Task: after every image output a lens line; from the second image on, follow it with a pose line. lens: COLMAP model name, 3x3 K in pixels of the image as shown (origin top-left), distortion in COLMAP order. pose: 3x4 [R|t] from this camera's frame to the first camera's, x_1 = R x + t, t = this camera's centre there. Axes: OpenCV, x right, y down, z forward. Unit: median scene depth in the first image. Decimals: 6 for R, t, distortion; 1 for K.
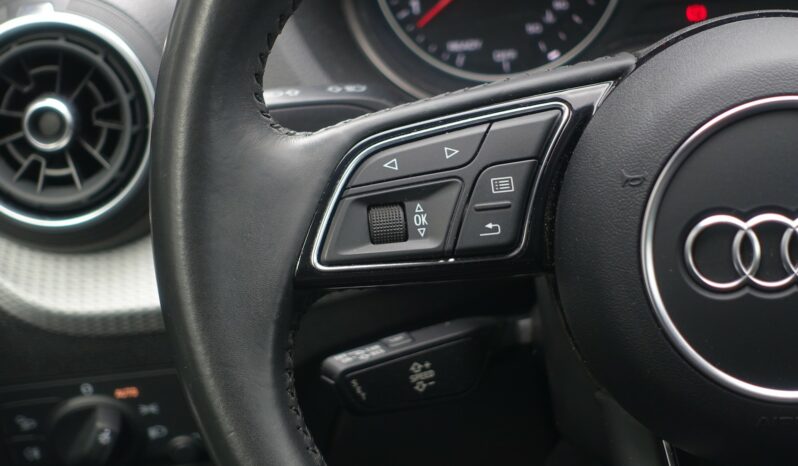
lens RADIAL K [[1729.0, 0, 399.0], [0, 1729.0, 233.0], [0, 0, 1]] dist [-0.053069, -0.537117]
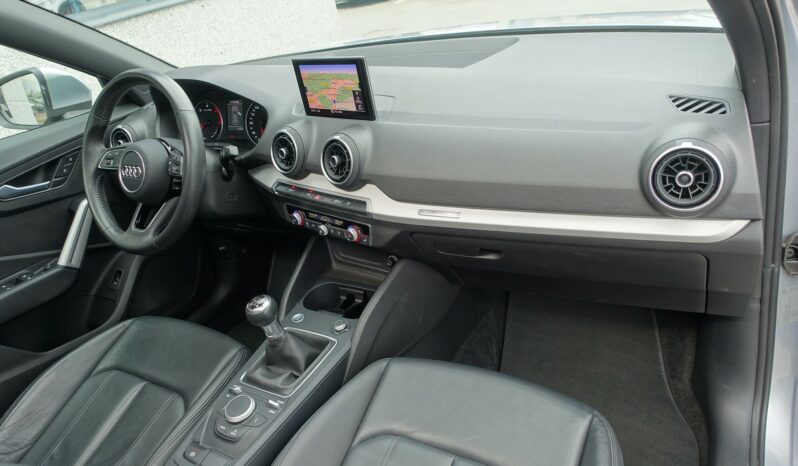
lens RADIAL K [[540.3, 0, 399.0], [0, 540.3, 233.0], [0, 0, 1]] dist [-0.010578, 0.007247]
pose [[0.909718, 0.165207, -0.380947, 1.979291], [-0.130281, 0.984678, 0.115912, -0.133586], [0.394260, -0.055817, 0.917302, -0.592870]]
